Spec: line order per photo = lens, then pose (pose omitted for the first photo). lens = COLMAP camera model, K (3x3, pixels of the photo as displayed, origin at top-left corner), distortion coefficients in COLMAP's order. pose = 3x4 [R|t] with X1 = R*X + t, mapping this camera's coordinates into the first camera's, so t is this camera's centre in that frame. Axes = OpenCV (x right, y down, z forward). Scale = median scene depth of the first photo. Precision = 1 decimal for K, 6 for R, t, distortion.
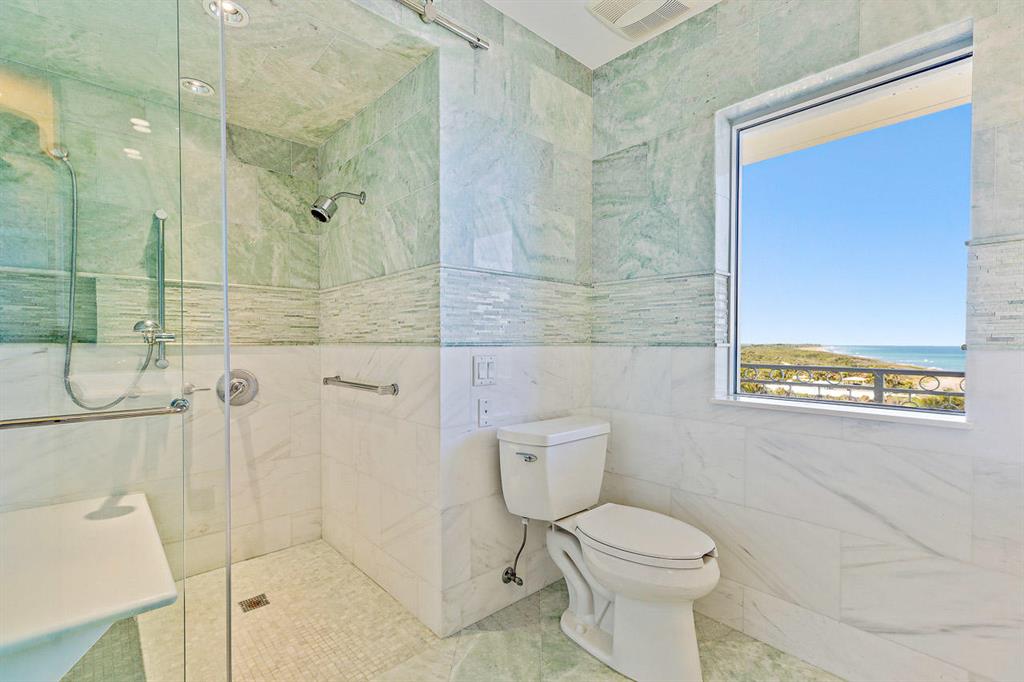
lens RADIAL K [[456.8, 0, 509.7], [0, 456.8, 348.4], [0, 0, 1]] dist [0.004329, -0.000101]
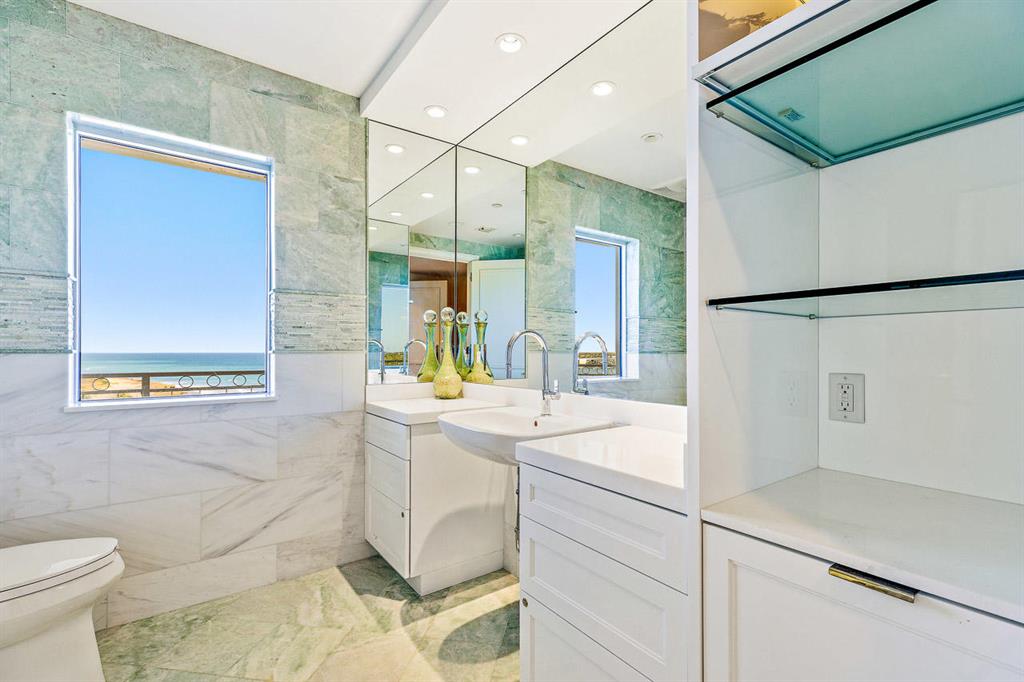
lens RADIAL K [[456.8, 0, 509.7], [0, 456.8, 348.4], [0, 0, 1]] dist [0.004329, -0.000101]
pose [[0.106688, 0.001686, 0.994291, -0.476194], [0.013470, 0.999904, -0.003140, 0.001133], [-0.994201, 0.013728, 0.106655, -0.032027]]
